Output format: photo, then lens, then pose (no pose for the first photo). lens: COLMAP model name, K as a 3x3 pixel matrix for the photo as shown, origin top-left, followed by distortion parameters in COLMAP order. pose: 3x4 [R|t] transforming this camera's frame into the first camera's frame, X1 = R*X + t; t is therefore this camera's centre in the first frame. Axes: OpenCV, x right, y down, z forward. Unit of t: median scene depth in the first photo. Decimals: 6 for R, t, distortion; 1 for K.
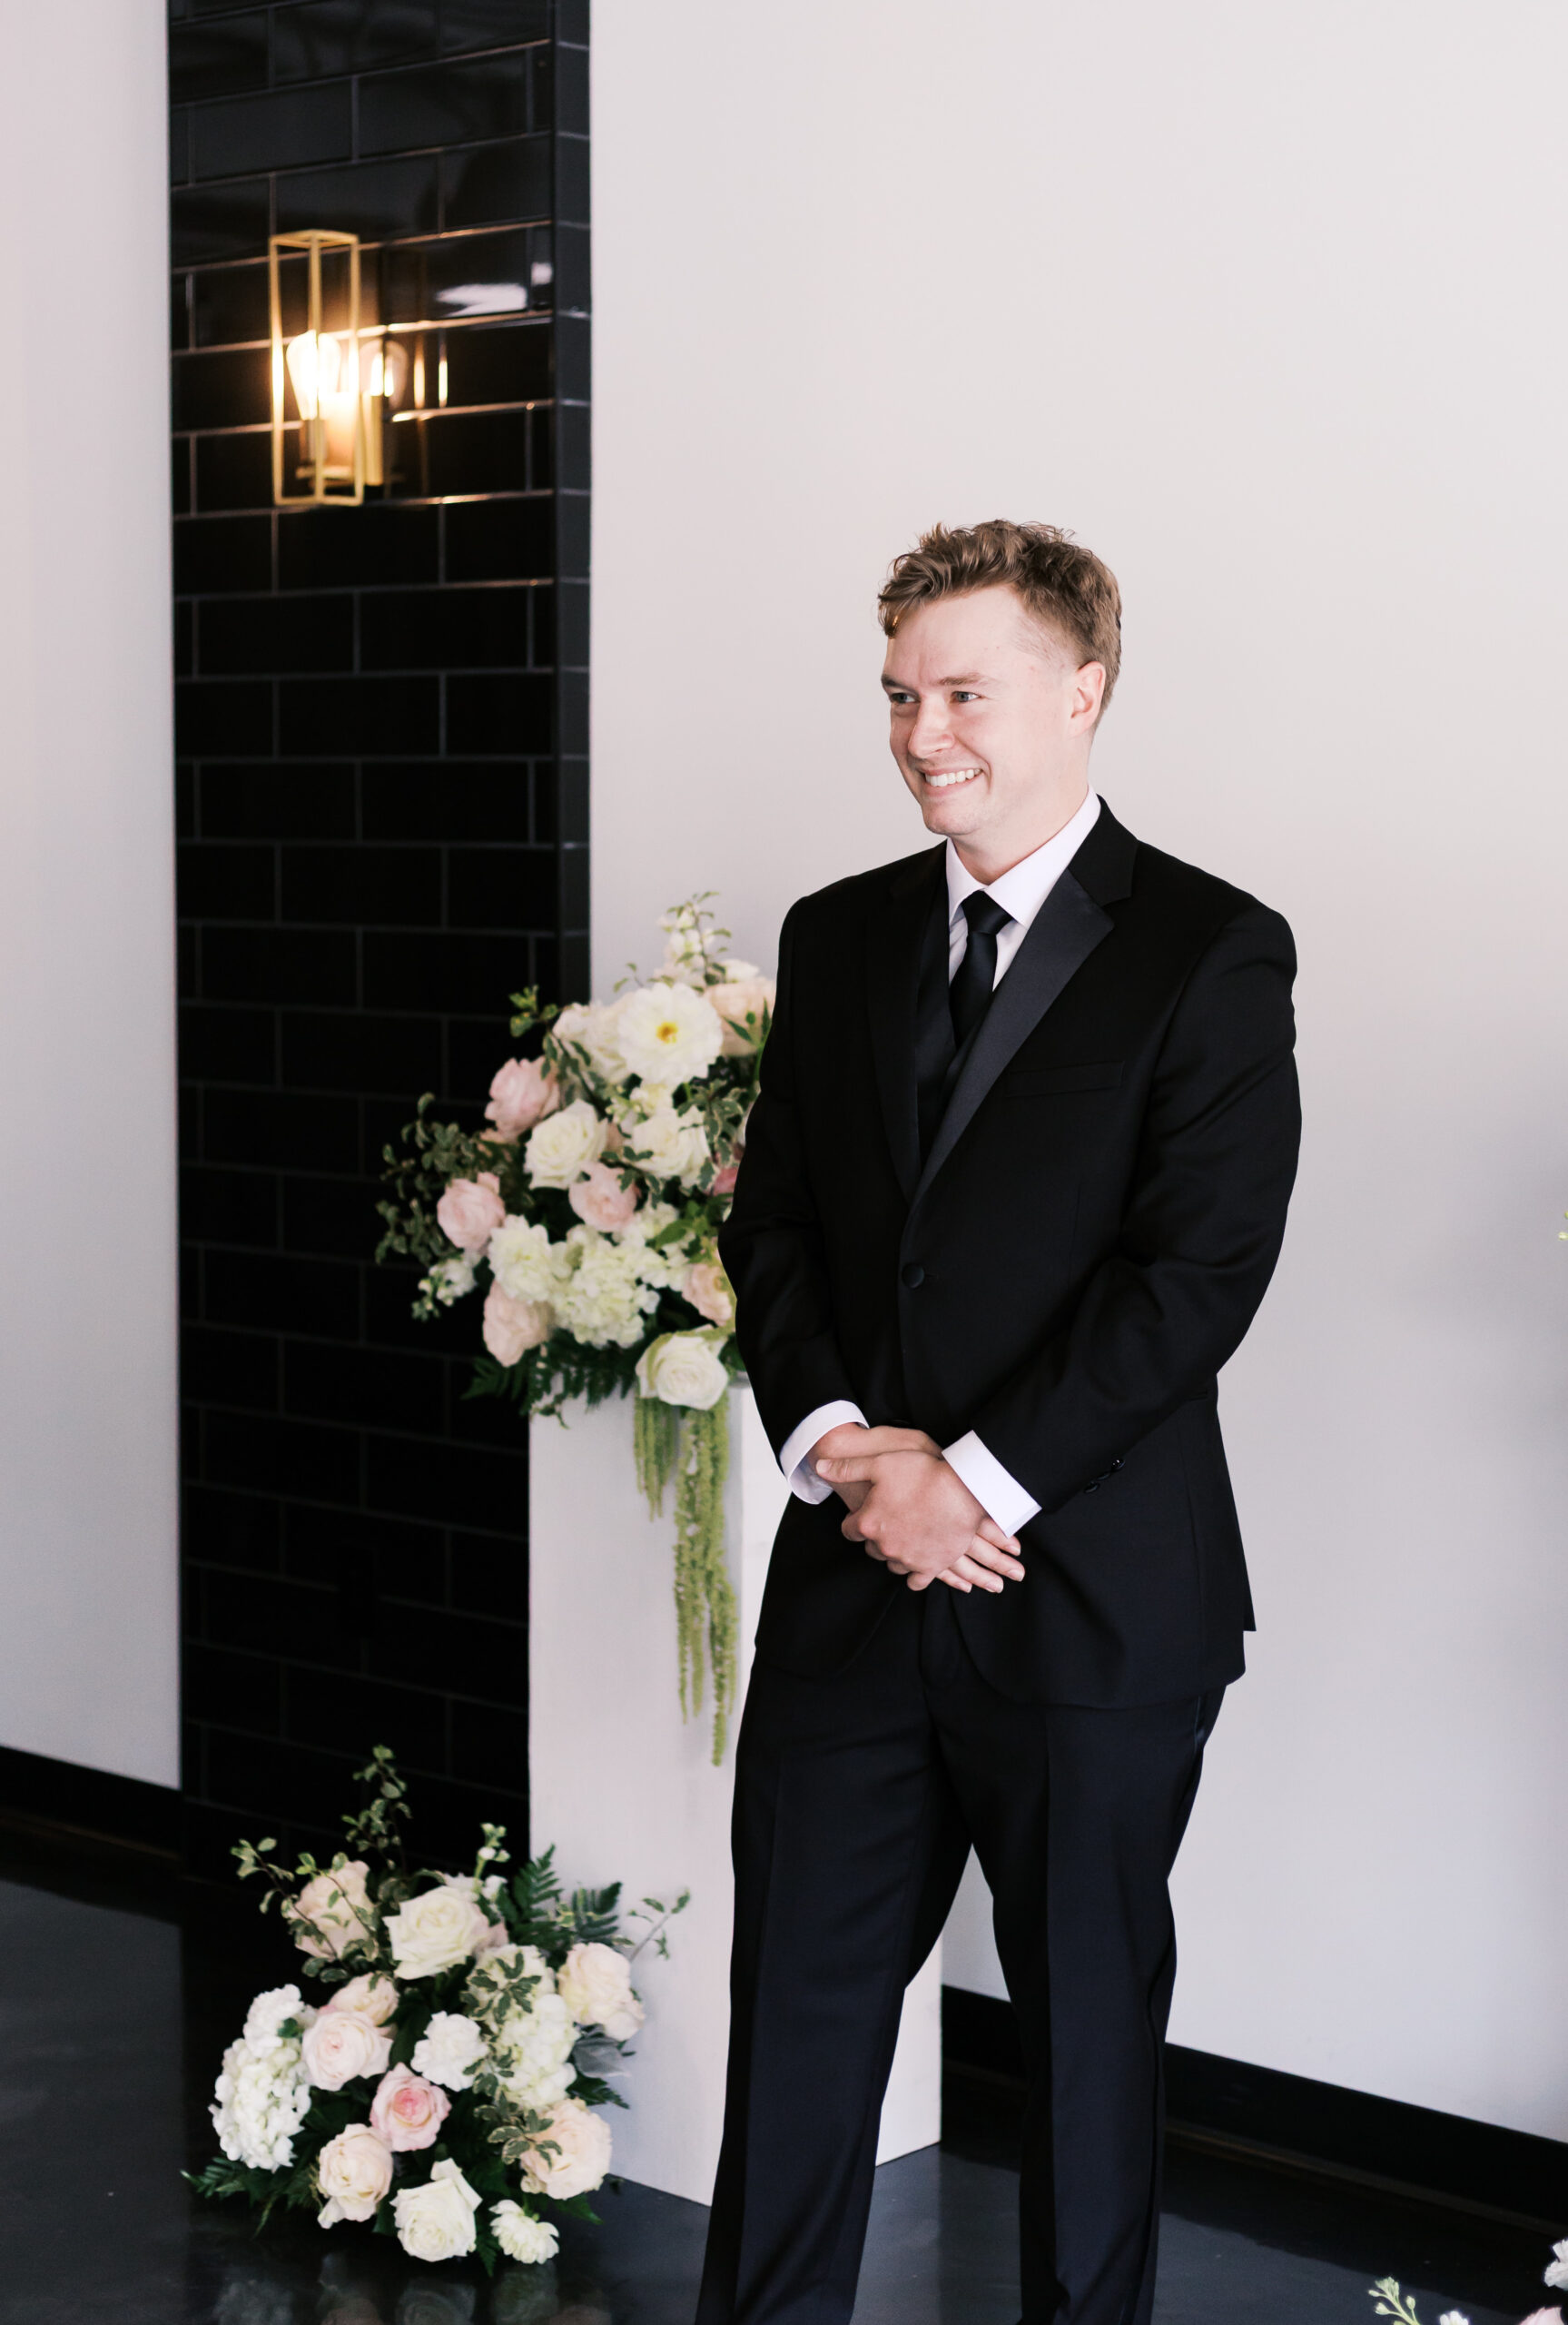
lens RADIAL K [[3884.9, 0, 784.1], [0, 3884.9, 973.5], [0, 0, 1]] dist [-0.001346, 0.060399]
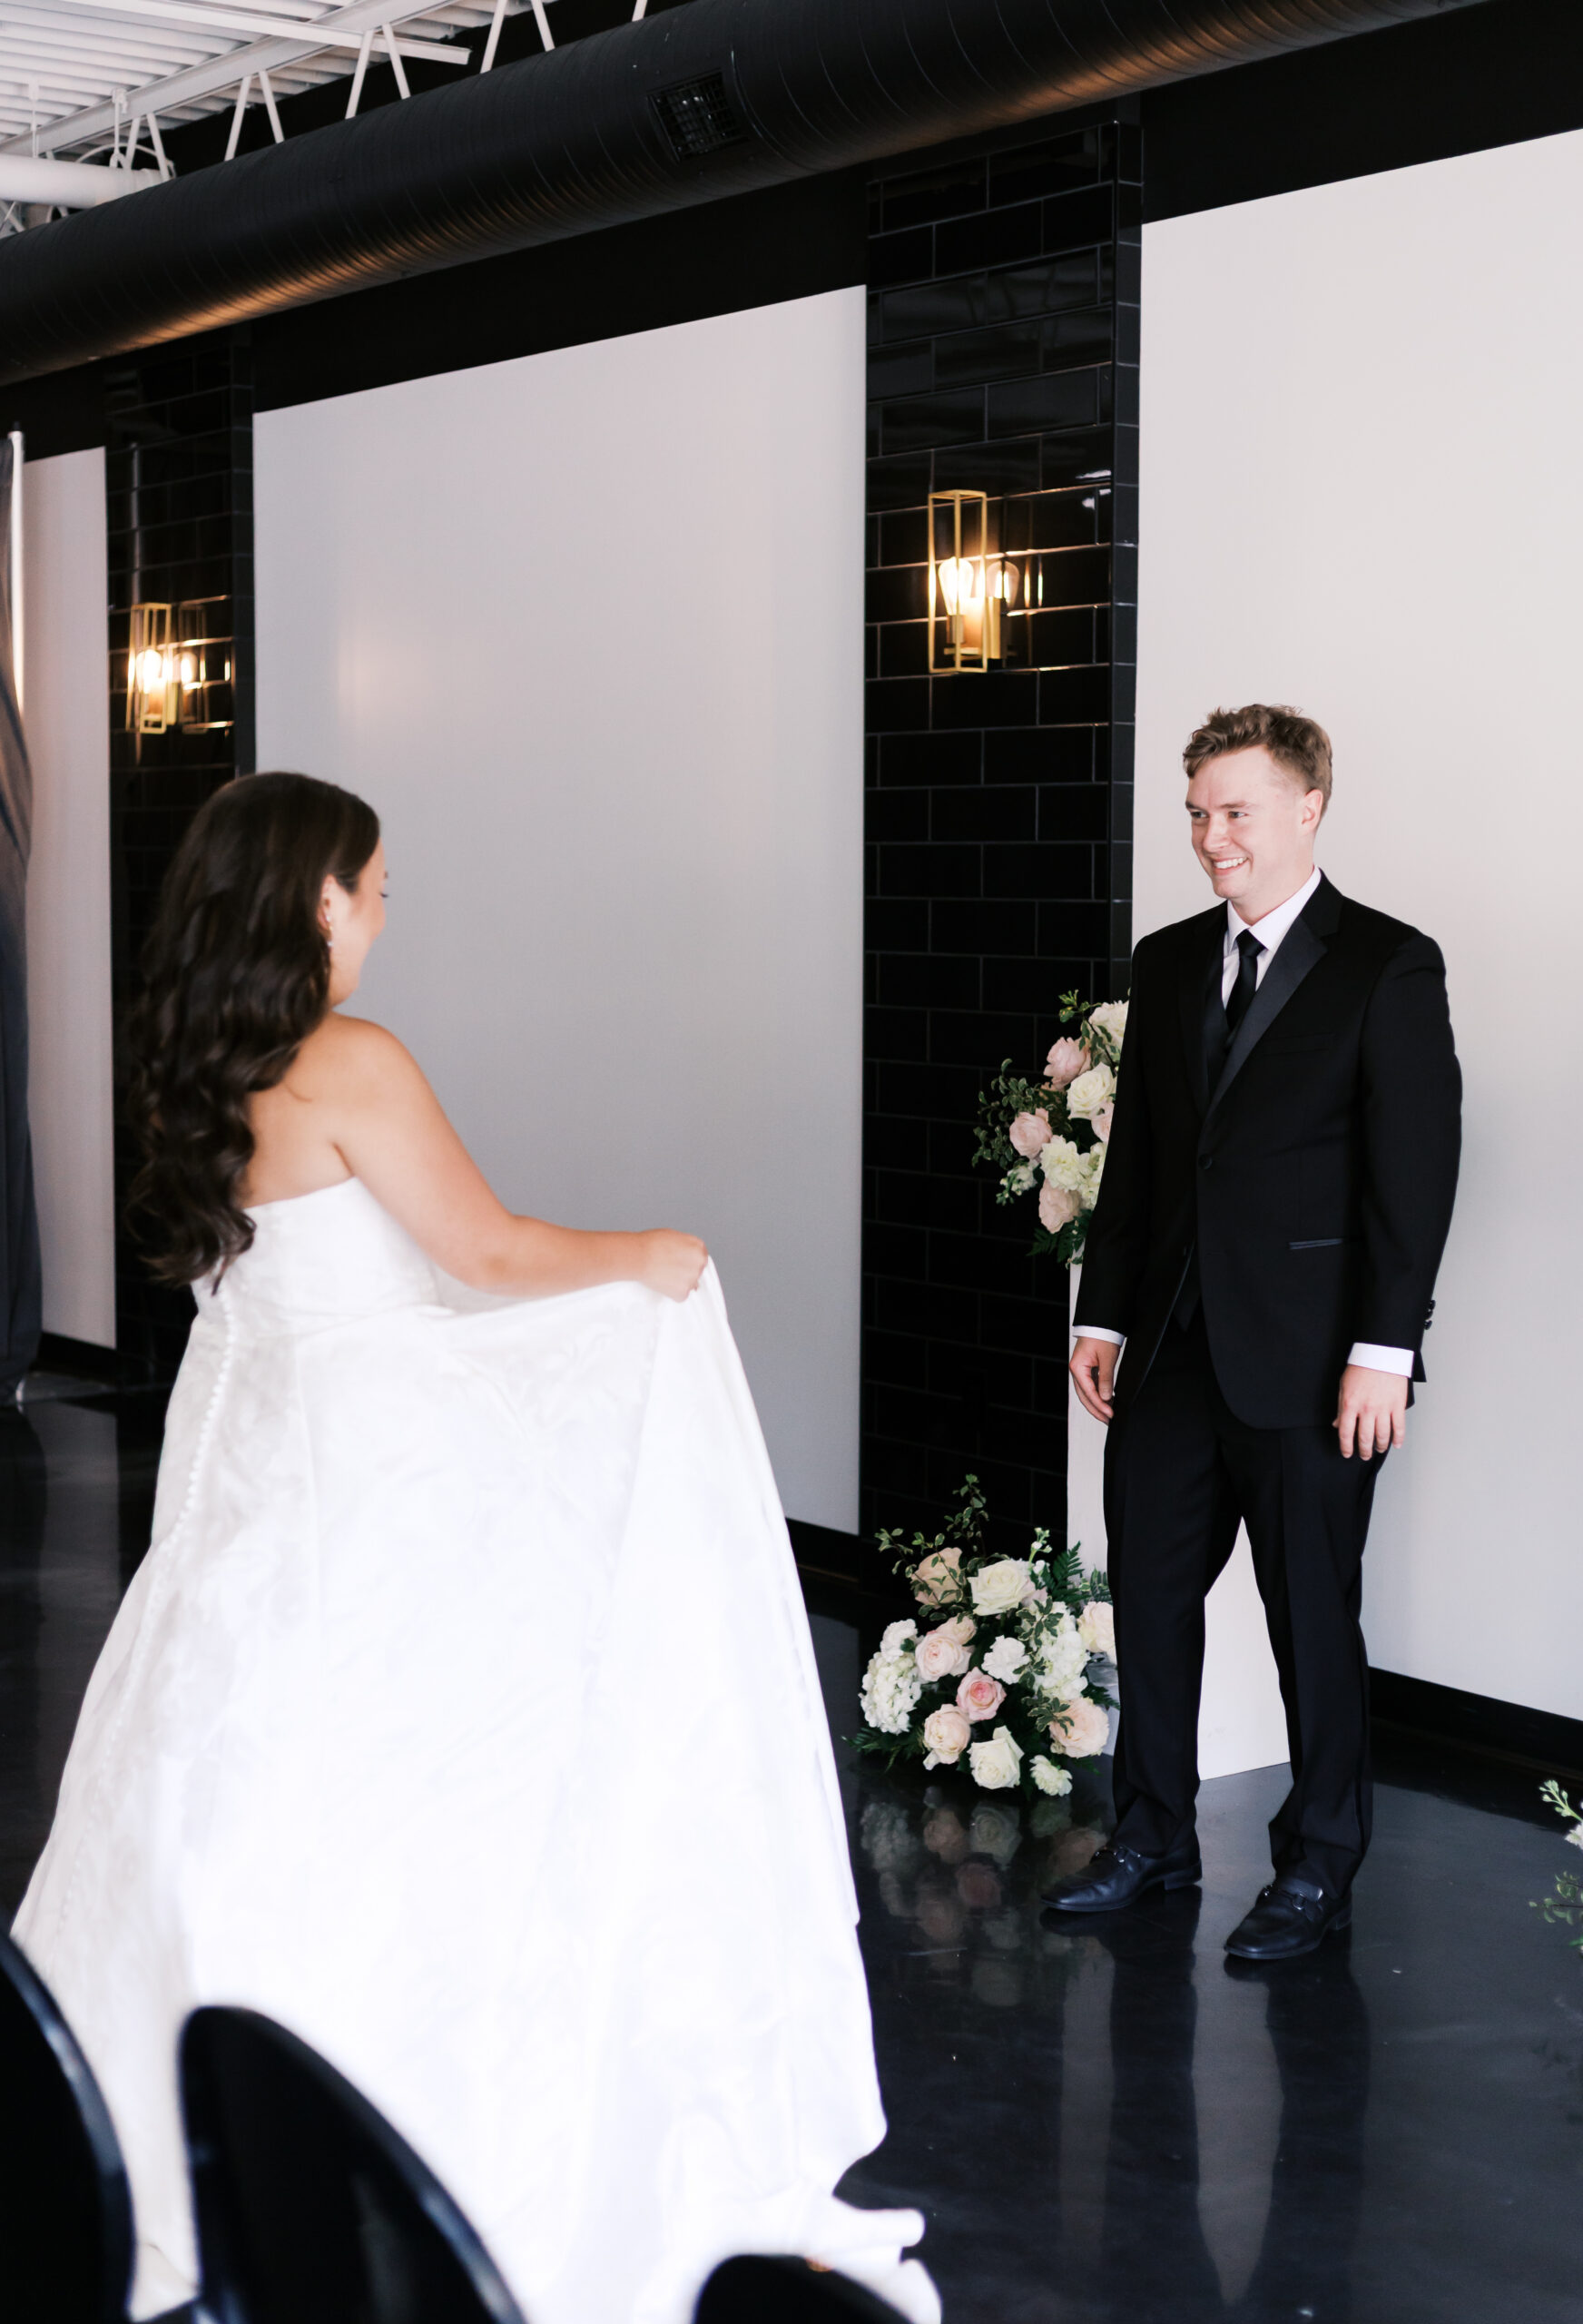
lens RADIAL K [[3290.8, 0, 791.5], [0, 3290.8, 1162.0], [0, 0, 1]] dist [0.027718, 0.013163]
pose [[0.980238, 0.022139, -0.196577, 0.084793], [-0.014068, 0.999003, 0.042358, 0.017868], [0.197319, -0.038756, 0.979573, -0.314791]]
